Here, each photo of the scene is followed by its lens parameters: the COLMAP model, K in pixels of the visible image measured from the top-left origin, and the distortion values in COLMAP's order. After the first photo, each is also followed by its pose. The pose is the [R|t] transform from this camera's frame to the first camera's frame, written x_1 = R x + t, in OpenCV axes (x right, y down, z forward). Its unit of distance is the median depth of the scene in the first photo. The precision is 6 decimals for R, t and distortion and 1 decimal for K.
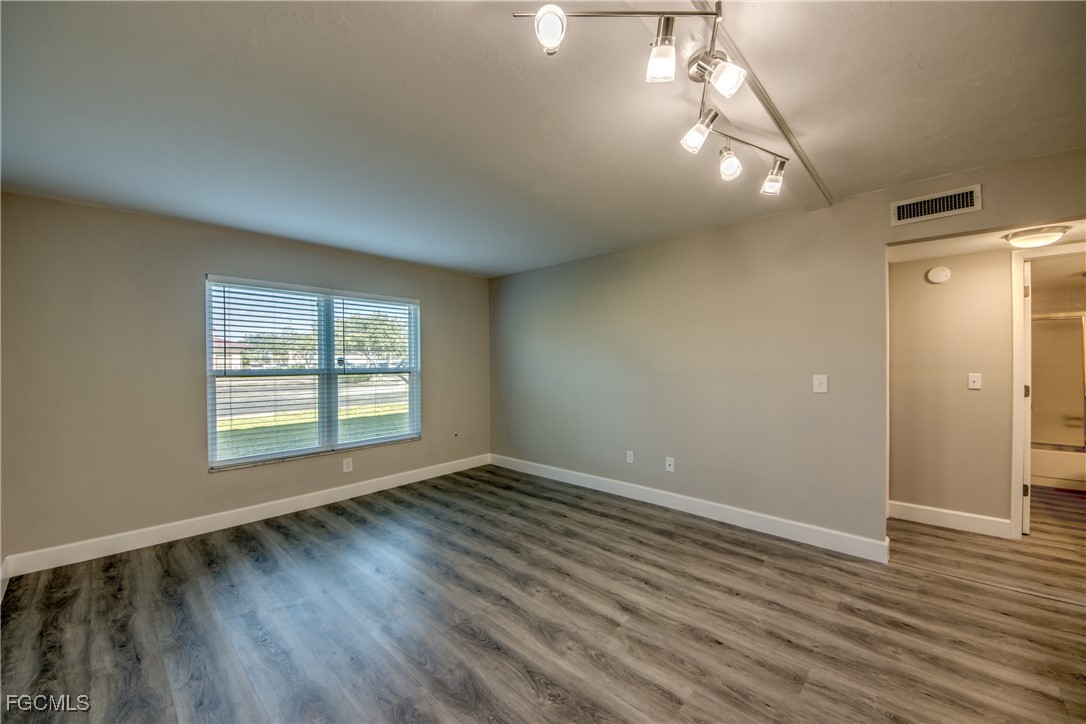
lens RADIAL K [[415.5, 0, 545.0], [0, 415.5, 371.3], [0, 0, 1]] dist [0.040646, -0.028852]
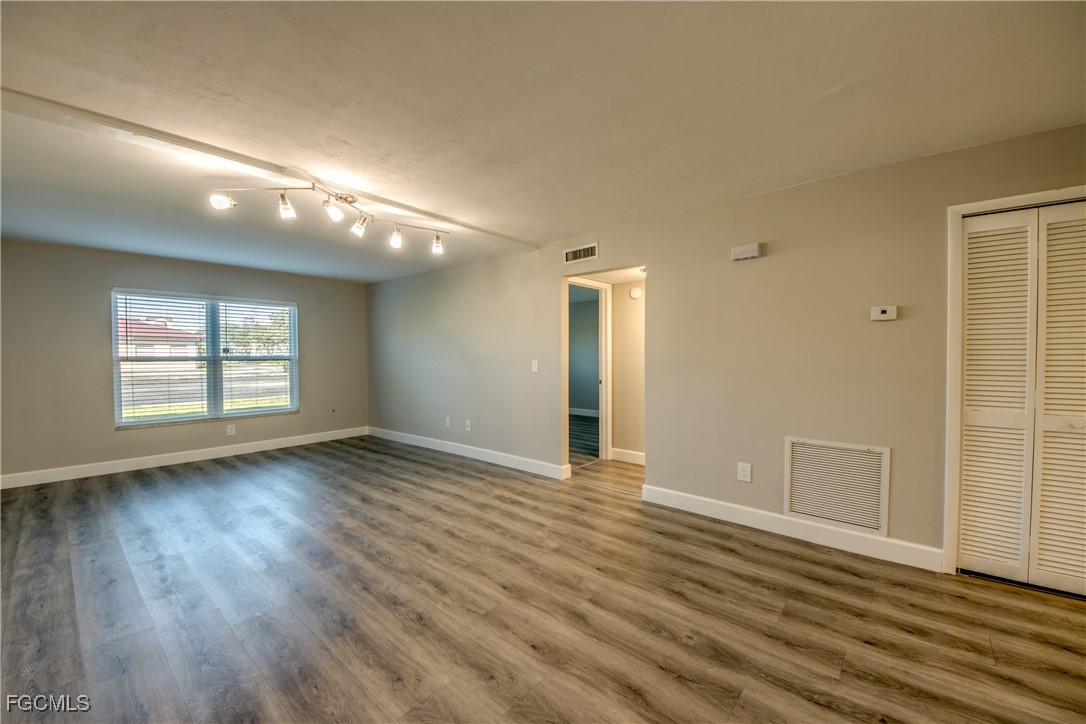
lens RADIAL K [[422.8, 0, 539.3], [0, 422.8, 367.9], [0, 0, 1]] dist [0.038268, -0.024578]
pose [[0.999129, 0.001077, 0.041722, 0.521146], [-0.001469, 0.999955, 0.009343, 0.019675], [-0.041711, -0.009396, 0.999086, -0.450988]]
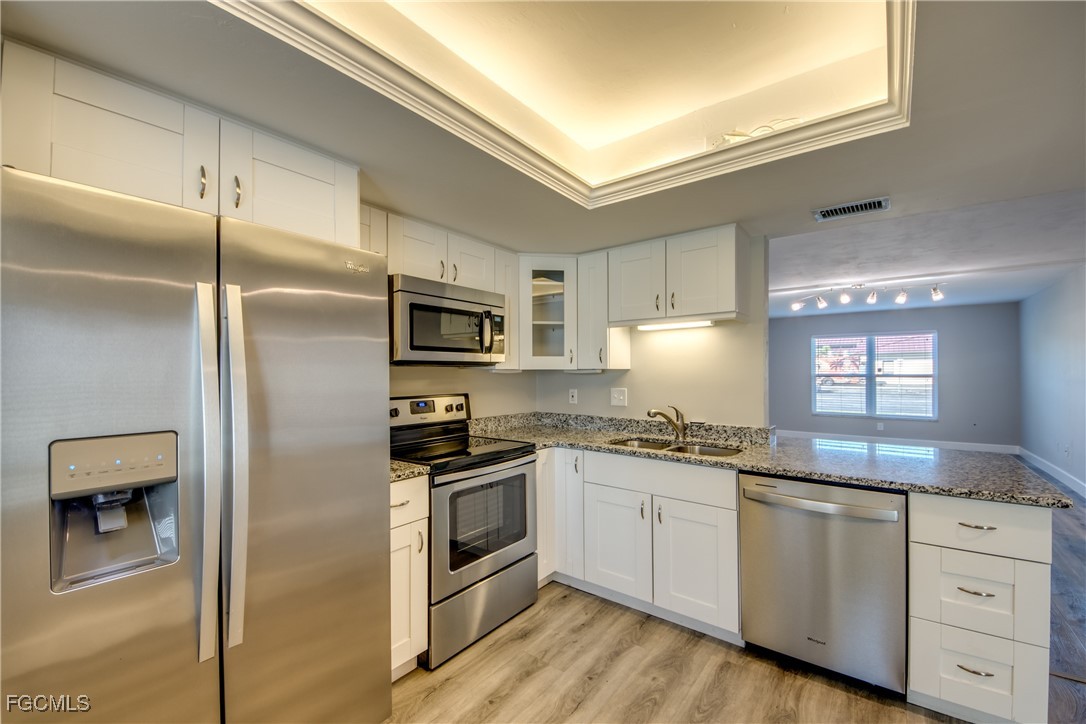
lens RADIAL K [[443.9, 0, 523.0], [0, 443.9, 368.0], [0, 0, 1]] dist [0.047580, -0.029301]
pose [[0.074923, 0.000220, -0.997189, 1.663352], [-0.016296, 0.999867, -0.001004, -0.006701], [0.997056, 0.016326, 0.074916, -0.861768]]
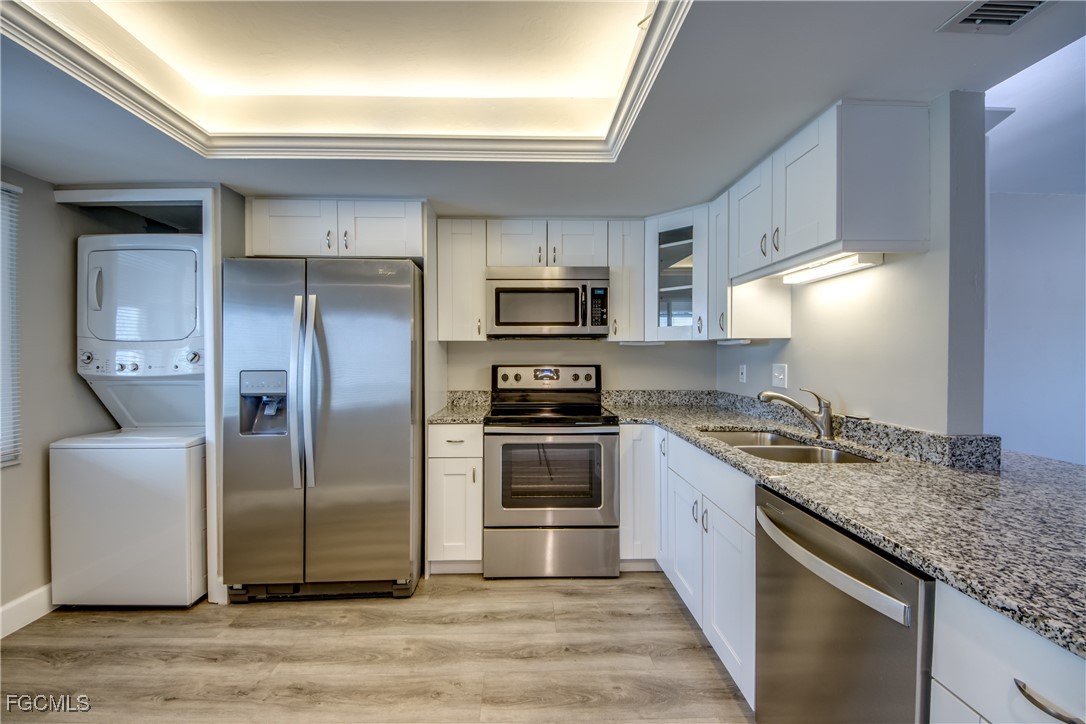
lens RADIAL K [[434.1, 0, 550.4], [0, 434.1, 357.0], [0, 0, 1]] dist [0.040427, -0.027650]
pose [[-0.711651, 0.015498, -0.702362, 1.498702], [-0.005659, 0.999598, 0.027790, 0.002780], [0.702511, 0.023752, -0.711277, -0.368123]]
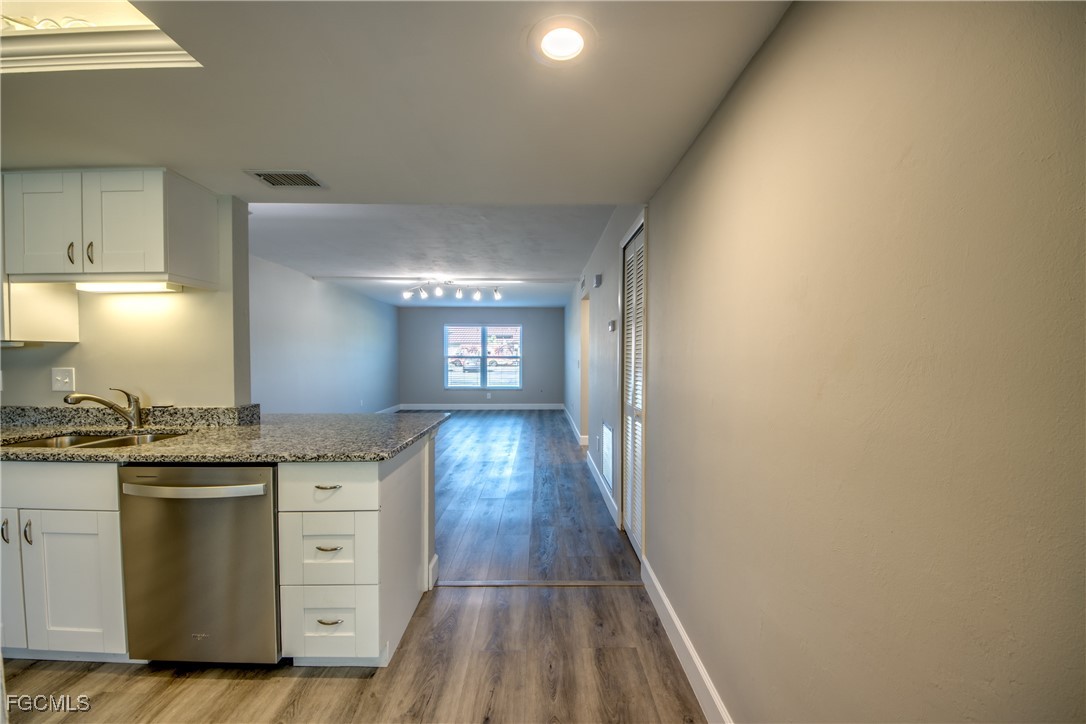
lens RADIAL K [[410.9, 0, 536.5], [0, 410.9, 366.7], [0, 0, 1]] dist [-0.000361, -0.010241]
pose [[0.680515, 0.027057, -0.732234, 1.718659], [-0.017548, 0.999633, 0.020628, 0.003108], [0.732524, -0.001189, 0.680740, -0.487729]]
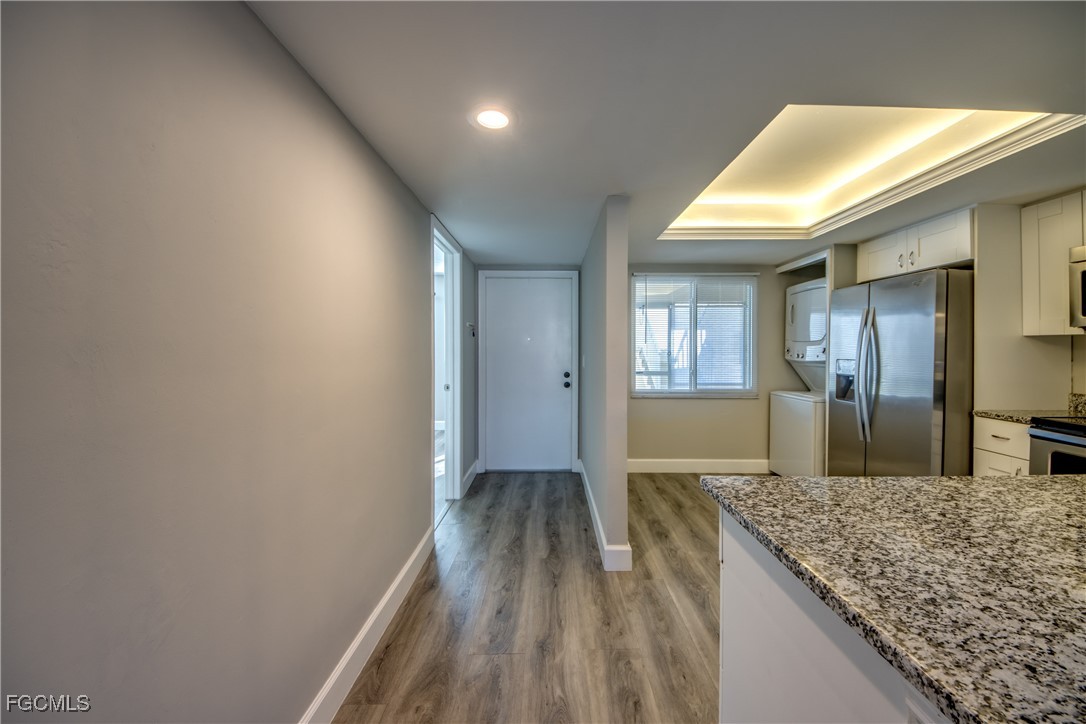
lens RADIAL K [[425.6, 0, 543.4], [0, 425.6, 349.9], [0, 0, 1]] dist [0.037546, -0.024862]
pose [[-0.676594, 0.001794, 0.736354, 1.108451], [0.012641, 0.999878, 0.009178, 0.003467], [-0.736248, 0.015518, -0.676534, 0.025959]]
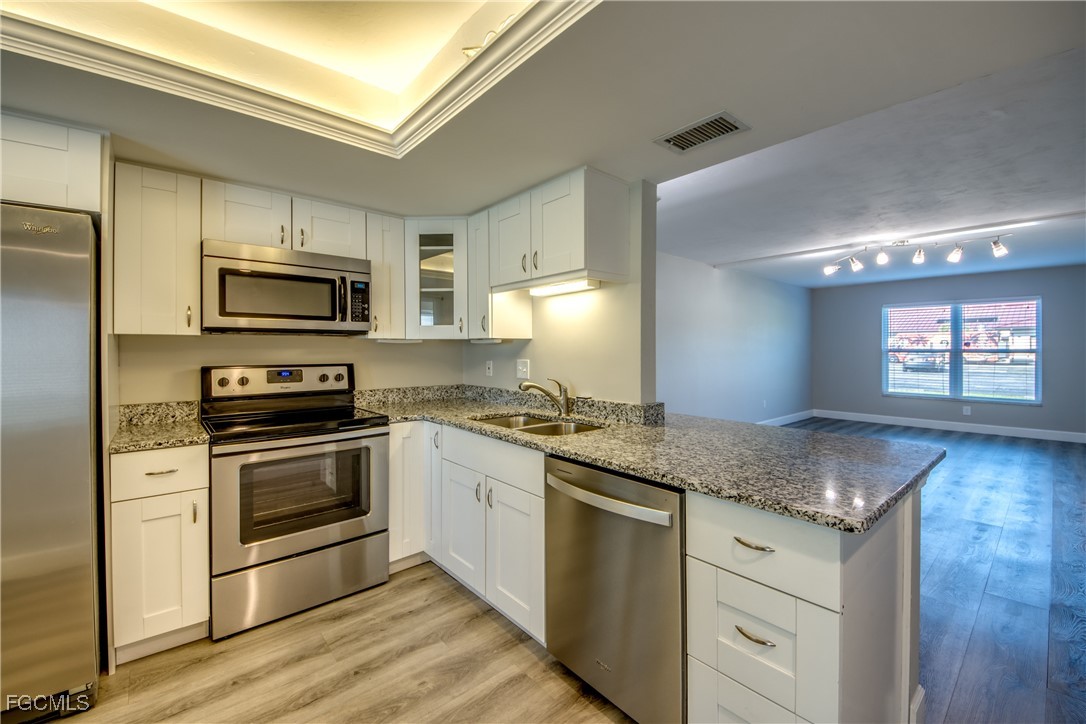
lens RADIAL K [[425.6, 0, 543.4], [0, 425.6, 349.9], [0, 0, 1]] dist [0.037546, -0.024862]
pose [[-0.116059, 0.008998, -0.993202, 1.567671], [-0.014085, 0.999843, 0.010704, 0.003090], [0.993142, 0.015232, -0.115914, -0.468093]]
